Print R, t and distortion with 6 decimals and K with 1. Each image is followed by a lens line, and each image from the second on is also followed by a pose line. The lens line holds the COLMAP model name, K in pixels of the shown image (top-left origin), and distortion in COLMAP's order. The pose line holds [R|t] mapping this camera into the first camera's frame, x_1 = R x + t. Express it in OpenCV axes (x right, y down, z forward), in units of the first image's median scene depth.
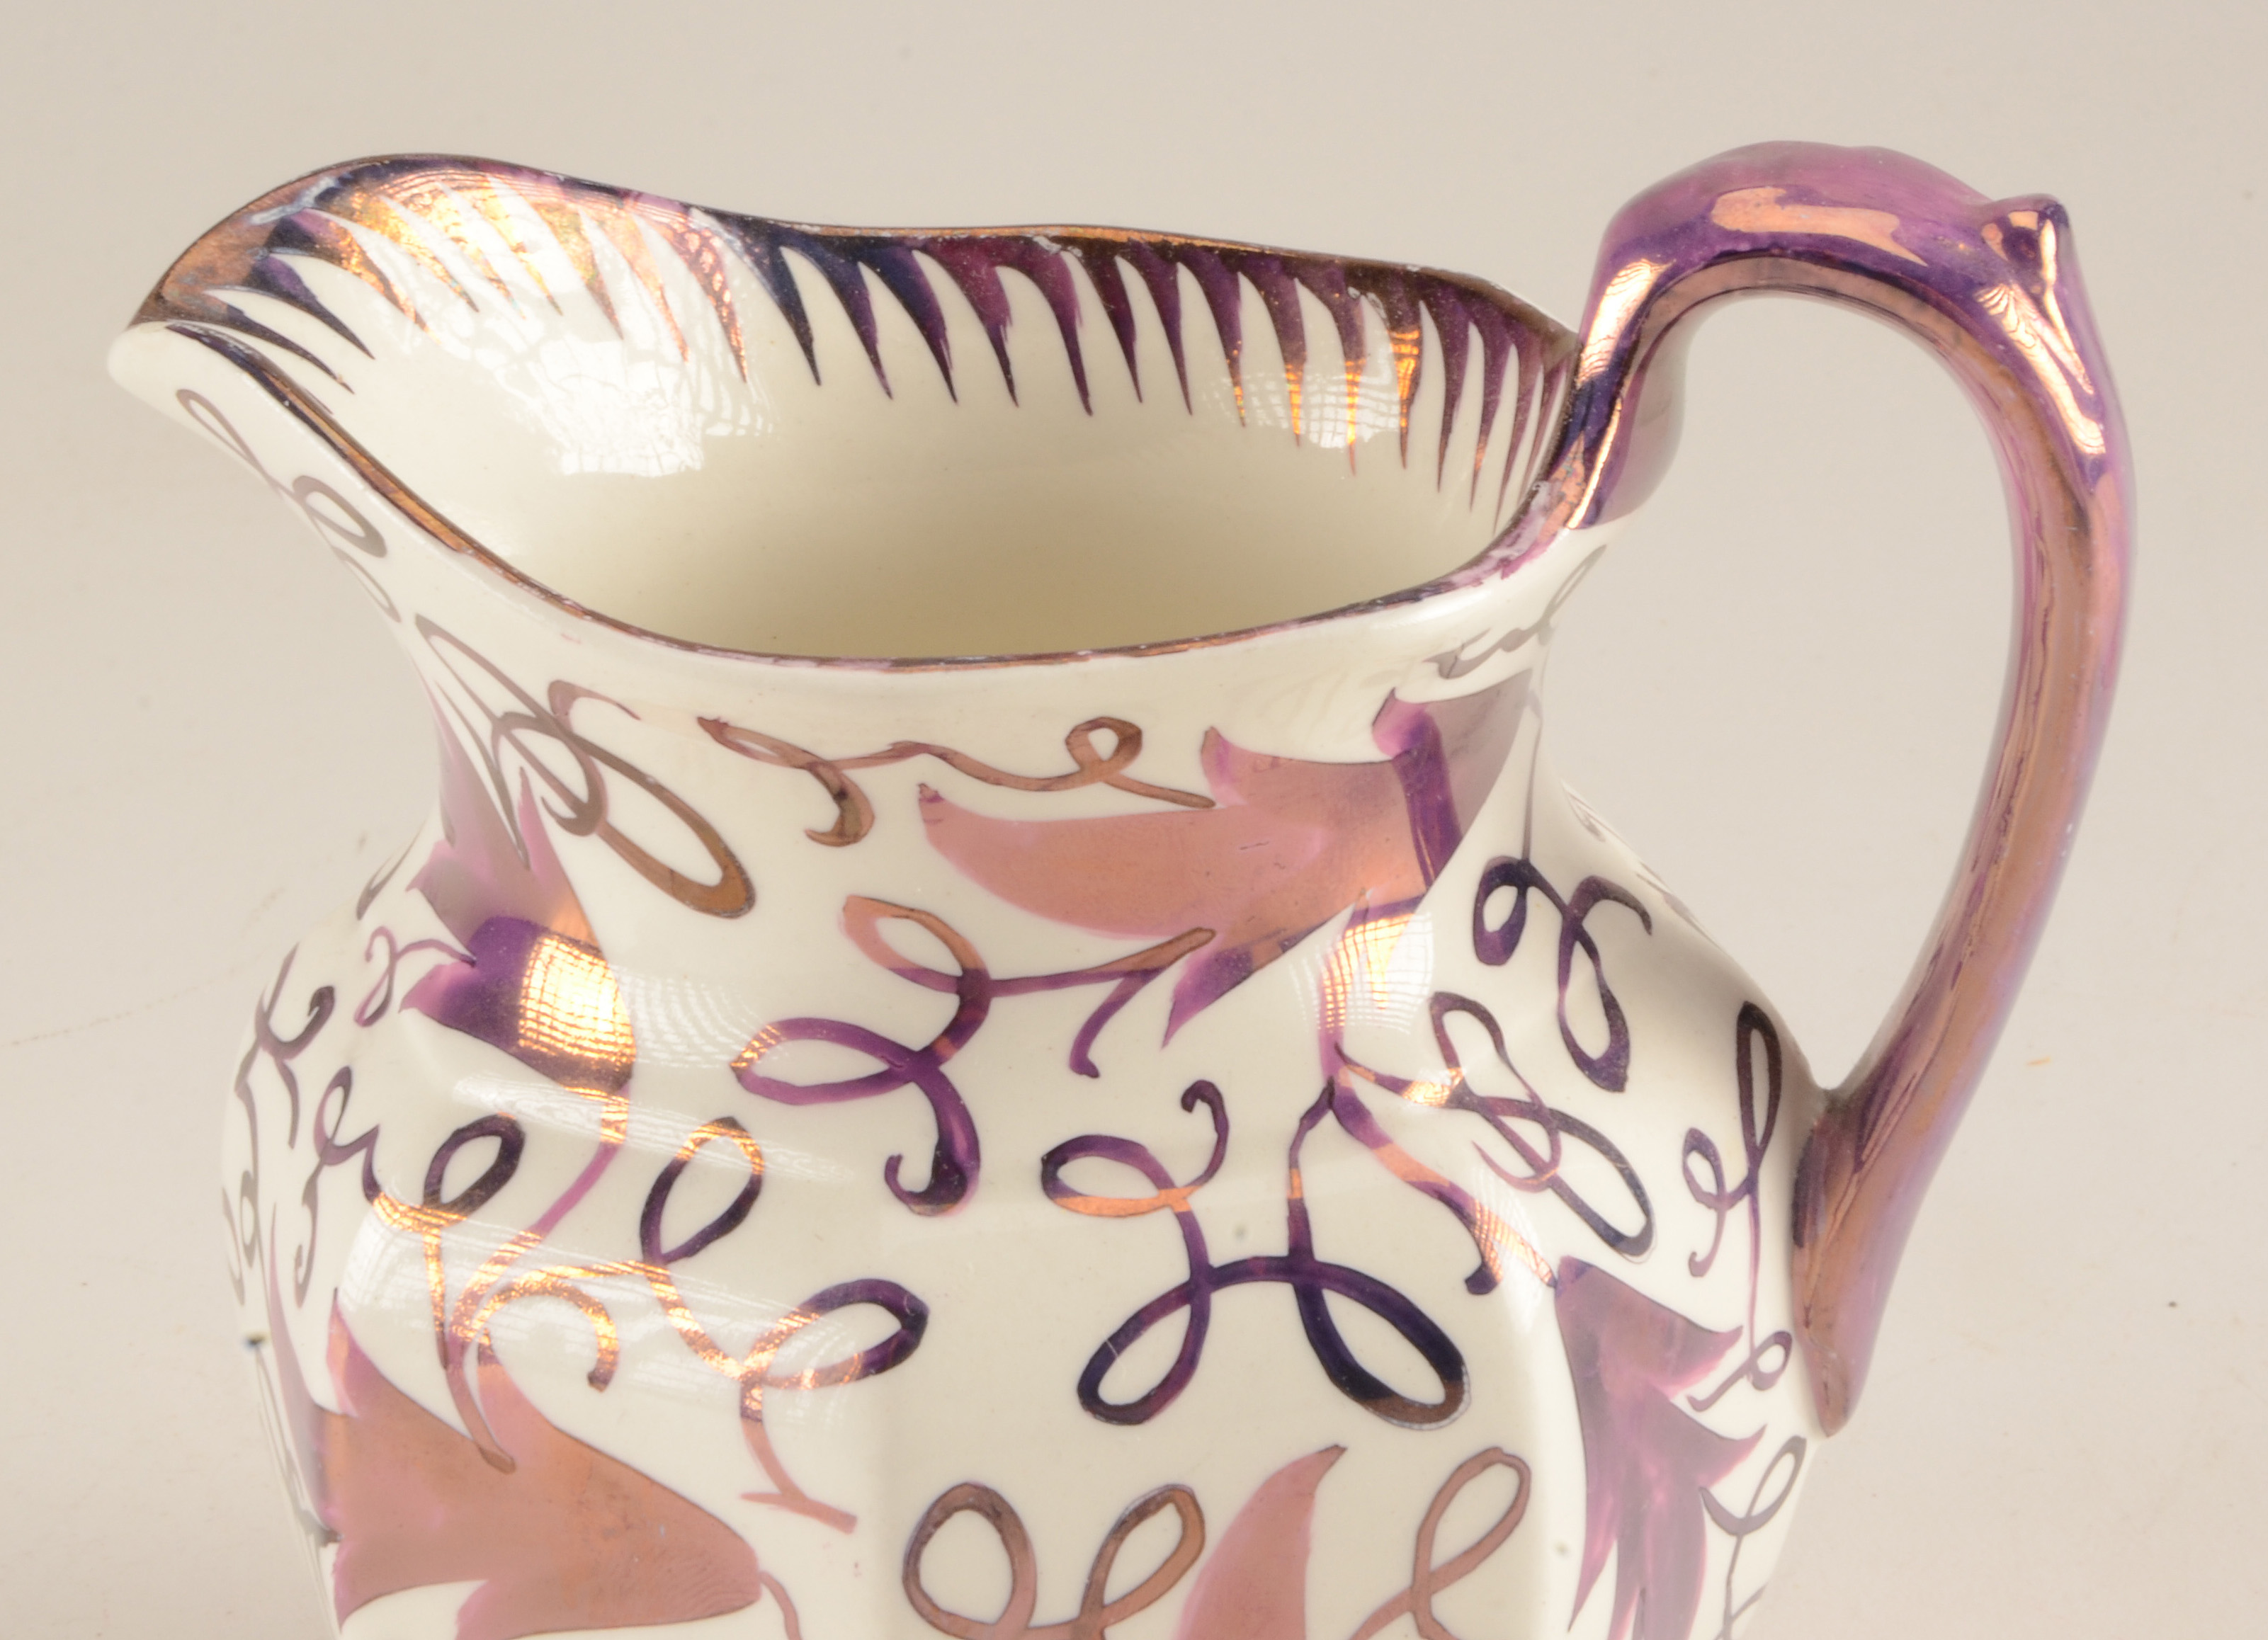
lens RADIAL K [[8792.6, 0, 1134.0], [0, 8792.6, 820.0], [0, 0, 1]] dist [0.114990, 0.208996]
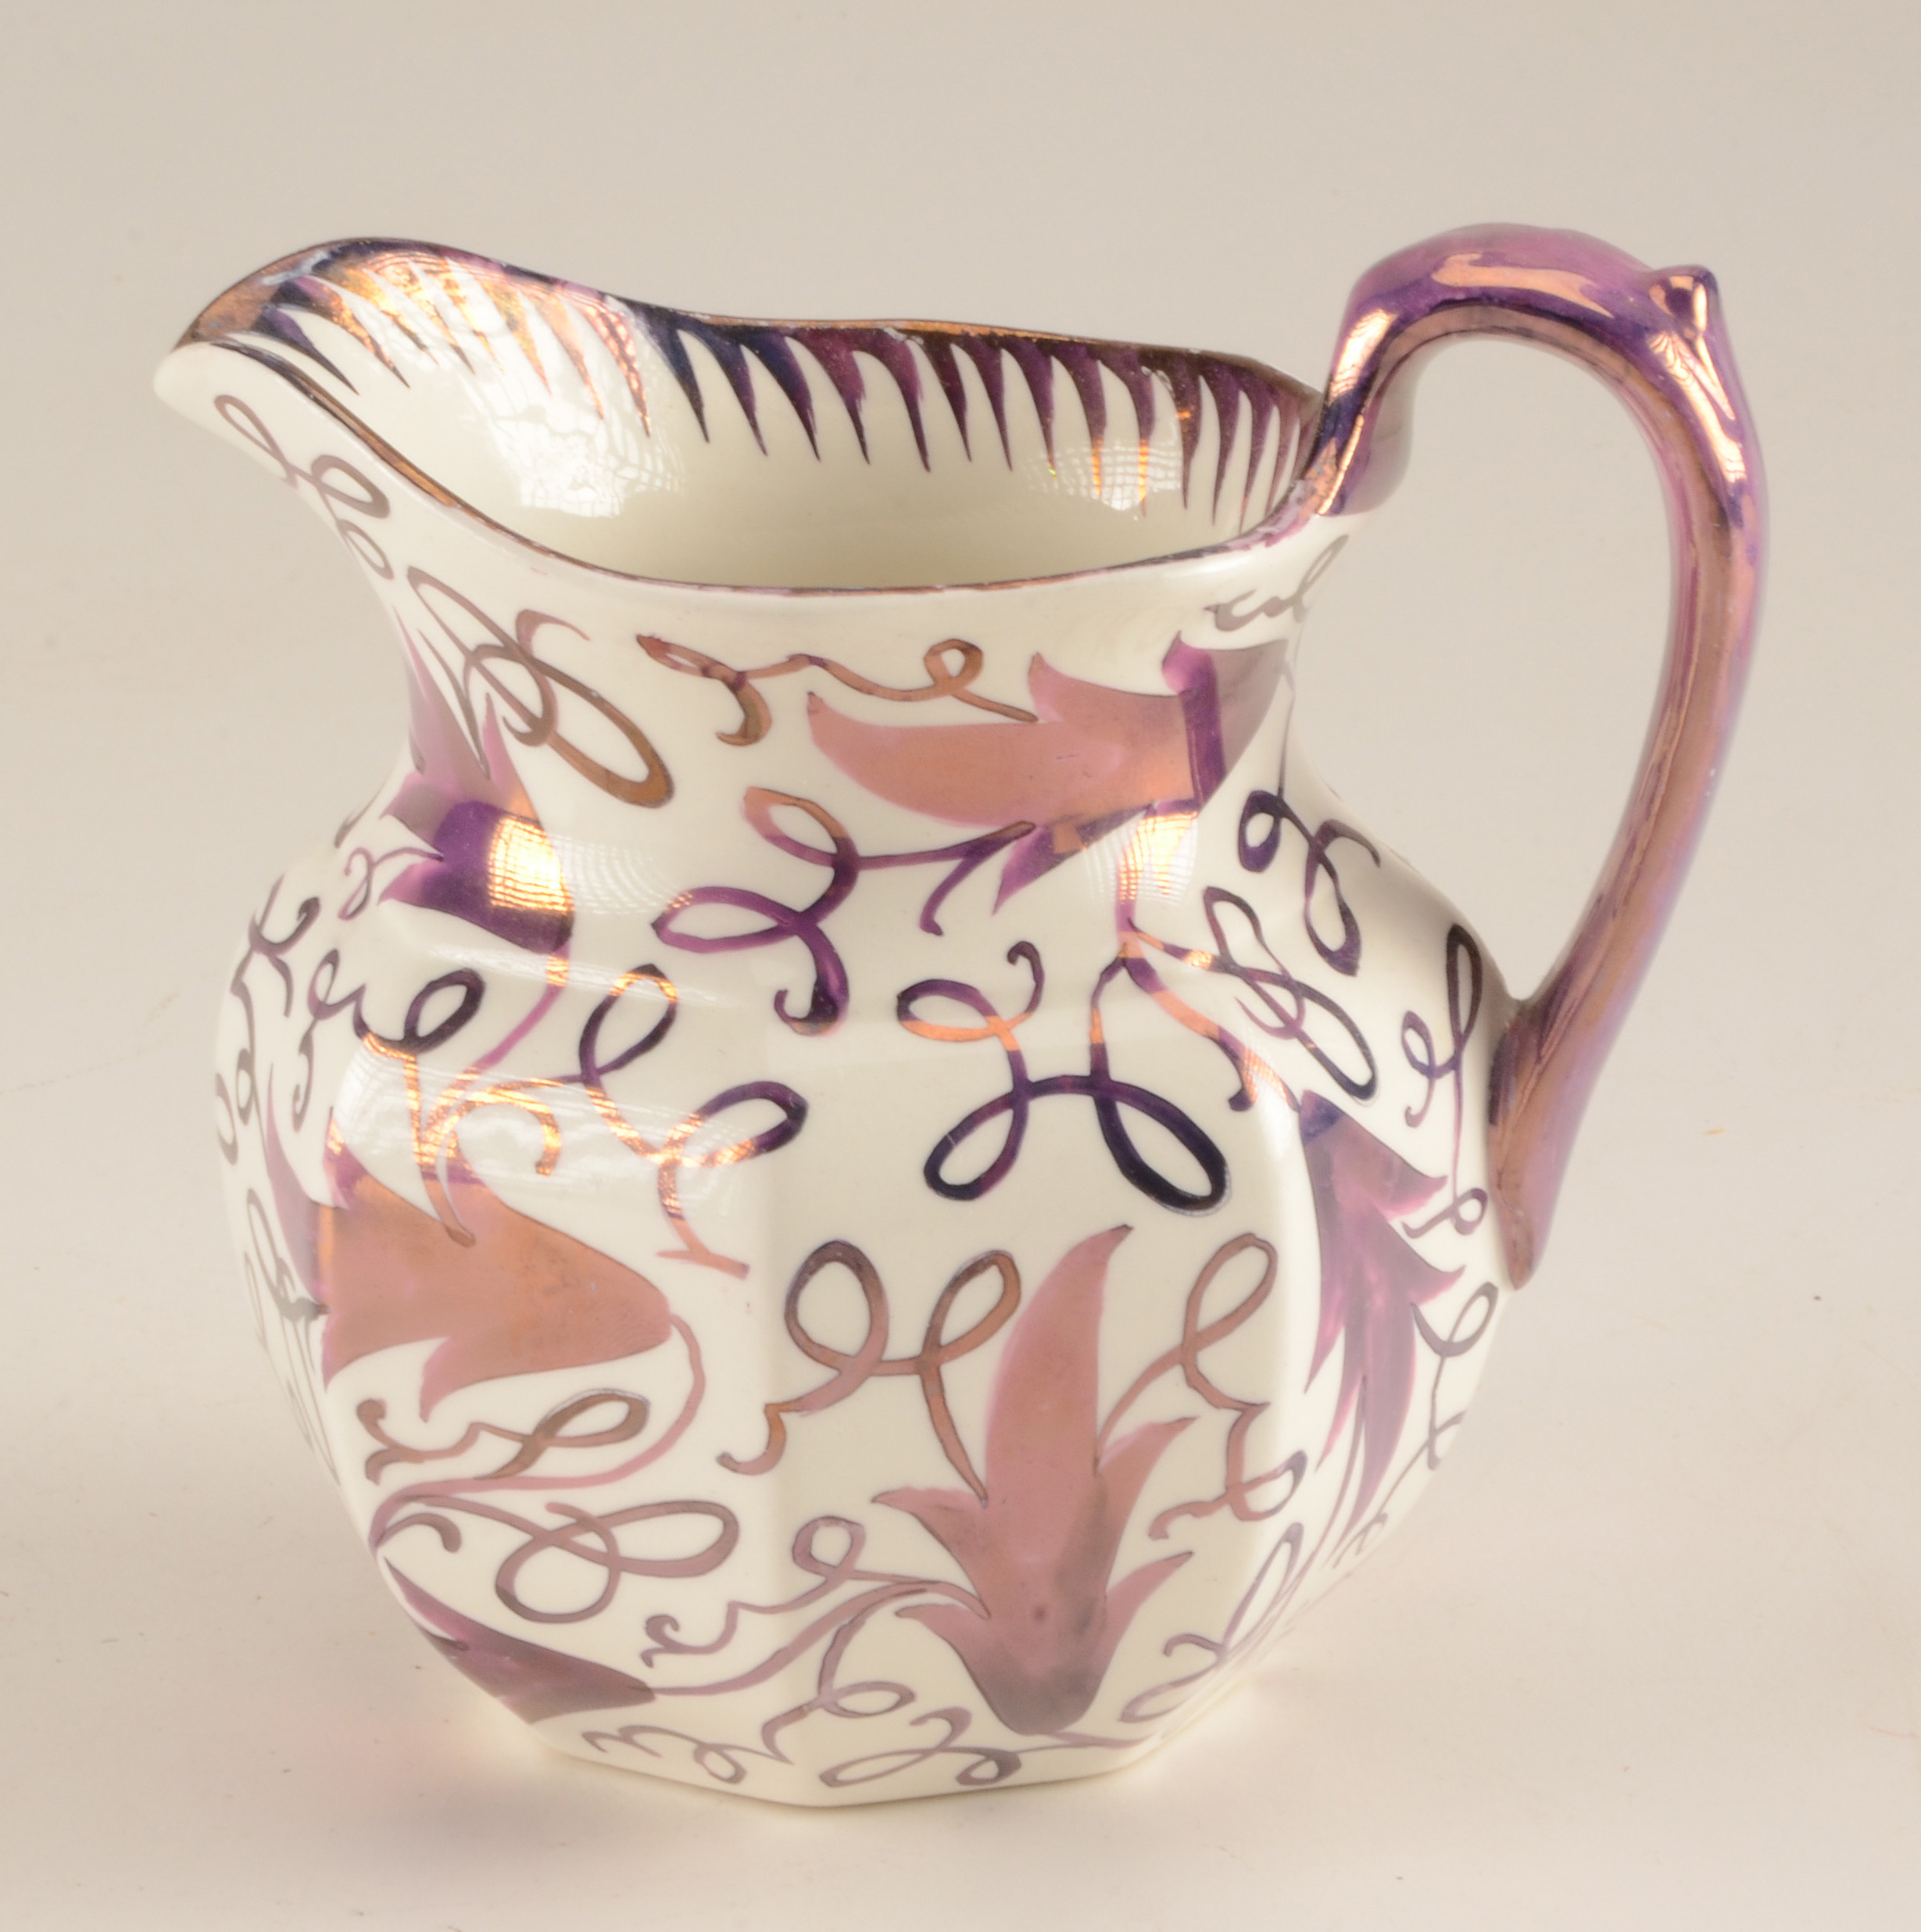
lens RADIAL K [[8735.3, 0, 960.5], [0, 8735.3, 966.0], [0, 0, 1]] dist [0.044983, 2.271471]
pose [[0.999813, 0.016874, 0.009495, -0.012958], [-0.016611, 0.999493, -0.027160, 0.066138], [-0.009949, 0.026997, 0.999586, -0.253727]]
